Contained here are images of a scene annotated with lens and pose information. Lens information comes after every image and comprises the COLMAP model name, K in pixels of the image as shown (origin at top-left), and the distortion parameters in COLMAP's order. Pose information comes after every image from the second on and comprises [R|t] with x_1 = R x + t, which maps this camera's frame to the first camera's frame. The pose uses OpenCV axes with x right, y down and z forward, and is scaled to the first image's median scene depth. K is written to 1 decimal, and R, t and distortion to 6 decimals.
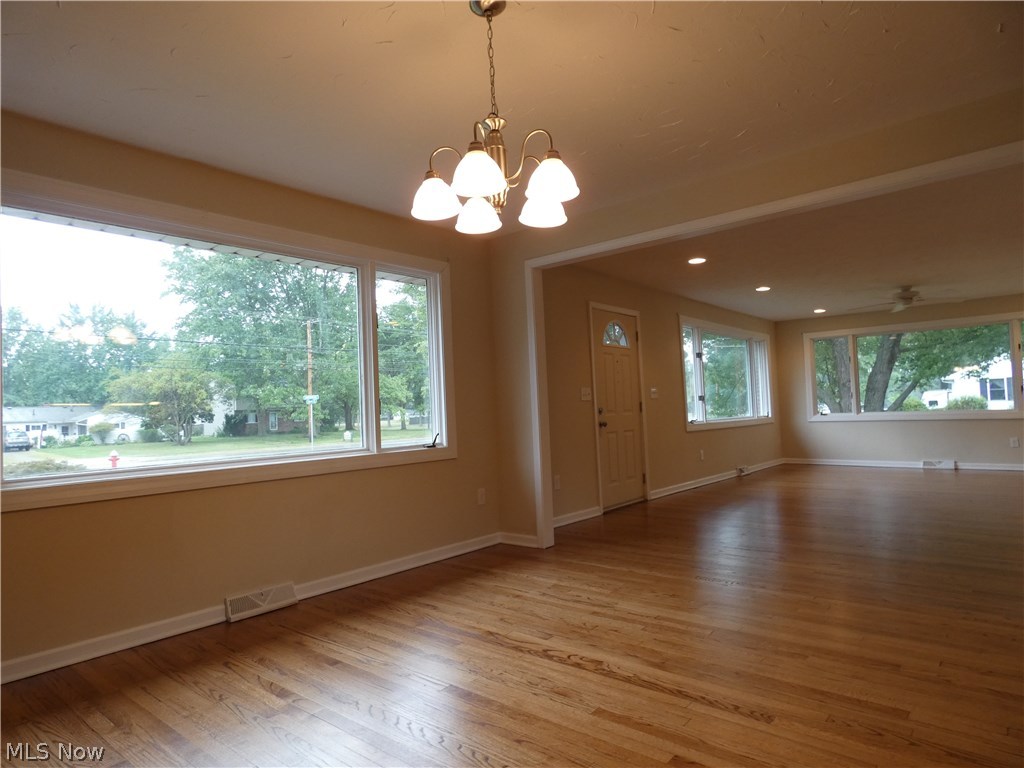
lens RADIAL K [[609.3, 0, 510.6], [0, 609.3, 398.1], [0, 0, 1]] dist [-0.000948, -0.000838]
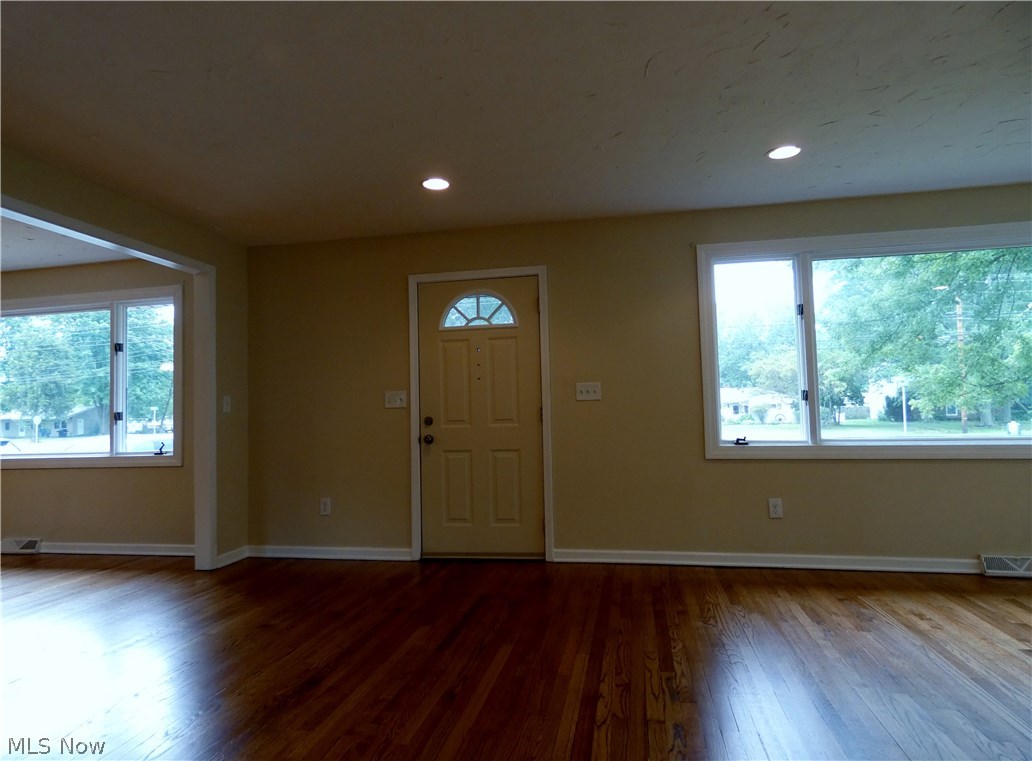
lens RADIAL K [[625.3, 0, 514.4], [0, 625.3, 393.6], [0, 0, 1]] dist [-0.002015, -0.000683]
pose [[0.487530, -0.004449, -0.873095, 0.809464], [0.028414, 0.999538, 0.010773, -0.016471], [0.872644, -0.030061, 0.487431, 0.683010]]
